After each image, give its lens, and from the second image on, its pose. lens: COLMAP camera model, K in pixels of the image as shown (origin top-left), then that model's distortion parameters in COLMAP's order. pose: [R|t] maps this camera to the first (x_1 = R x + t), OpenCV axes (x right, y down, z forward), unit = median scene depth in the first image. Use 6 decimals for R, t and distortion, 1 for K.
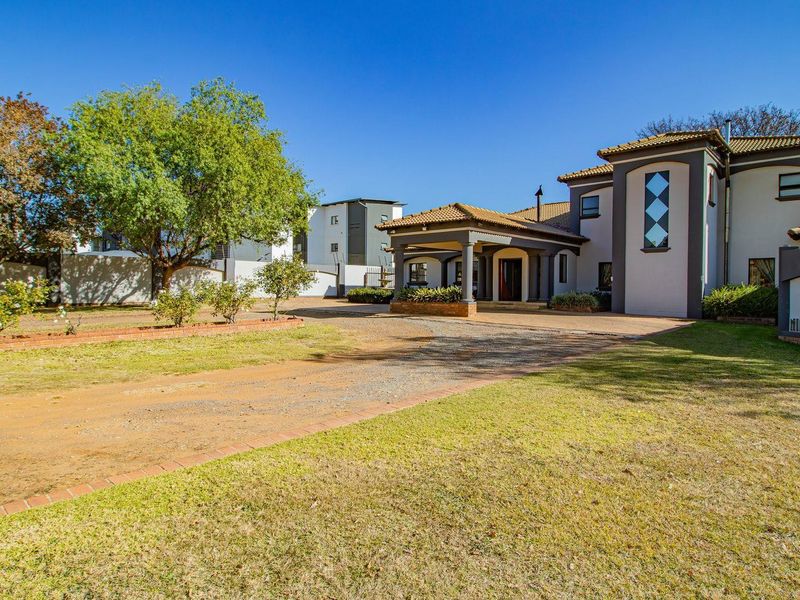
lens RADIAL K [[491.5, 0, 397.8], [0, 491.5, 295.1], [0, 0, 1]] dist [0.005194, -0.022441]
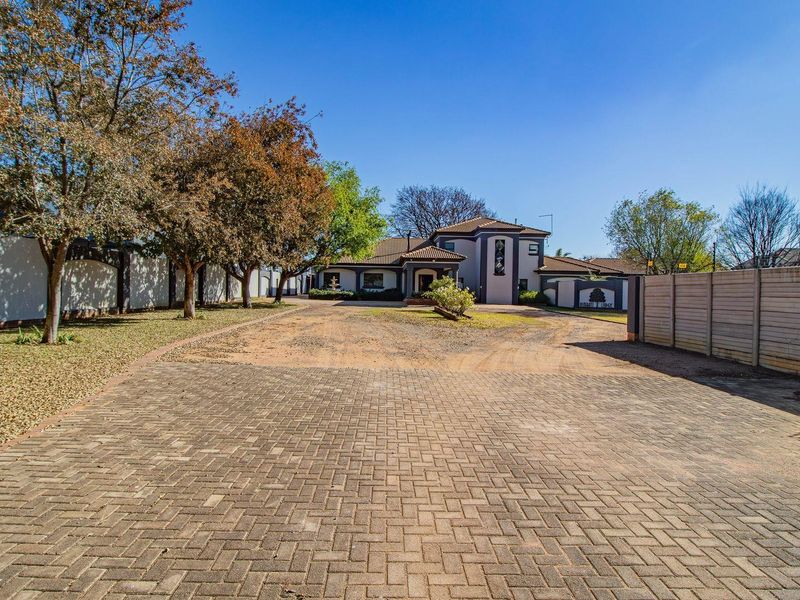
lens RADIAL K [[491.5, 0, 397.8], [0, 491.5, 295.1], [0, 0, 1]] dist [0.005194, -0.022441]
pose [[0.718697, -0.001583, 0.695322, -1.328661], [0.000115, 0.999998, 0.002158, -0.003166], [-0.695324, -0.001471, 0.718695, -0.277496]]
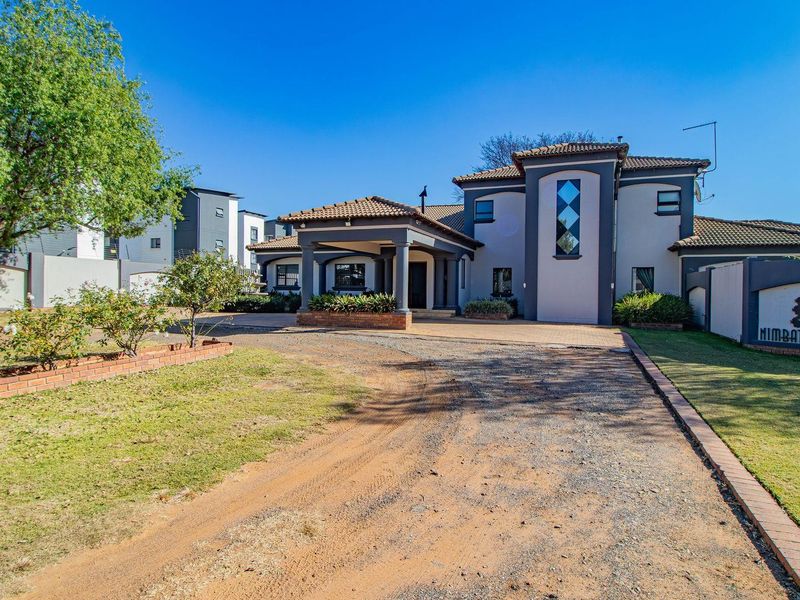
lens RADIAL K [[491.5, 0, 397.8], [0, 491.5, 295.1], [0, 0, 1]] dist [0.005194, -0.022441]
pose [[0.926938, -0.001149, 0.375213, -0.170945], [0.002601, 0.999991, -0.003365, -0.011264], [-0.375206, 0.004095, 0.926933, 0.192546]]
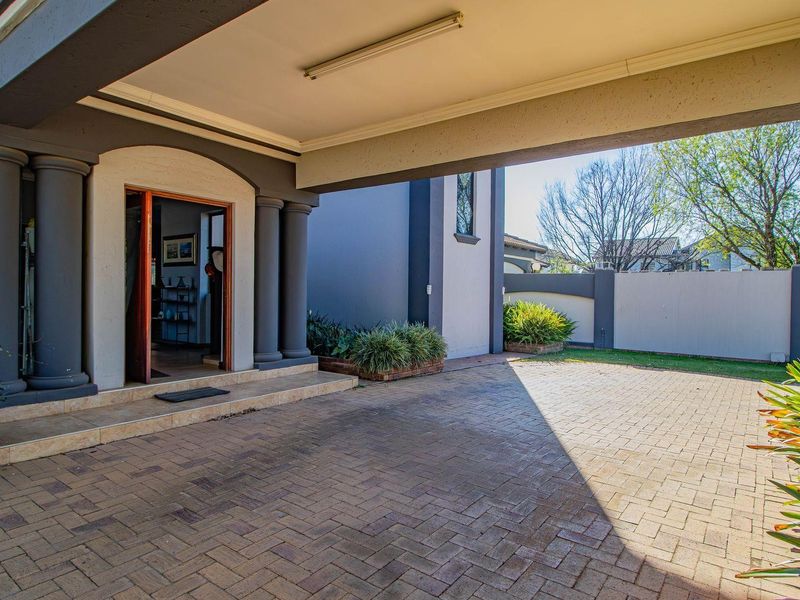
lens RADIAL K [[491.5, 0, 397.8], [0, 491.5, 295.1], [0, 0, 1]] dist [0.005194, -0.022441]
pose [[-0.106344, -0.017497, 0.994175, -0.019254], [0.001745, 0.999840, 0.017784, -0.037024], [-0.994328, 0.003626, -0.106297, 1.107031]]
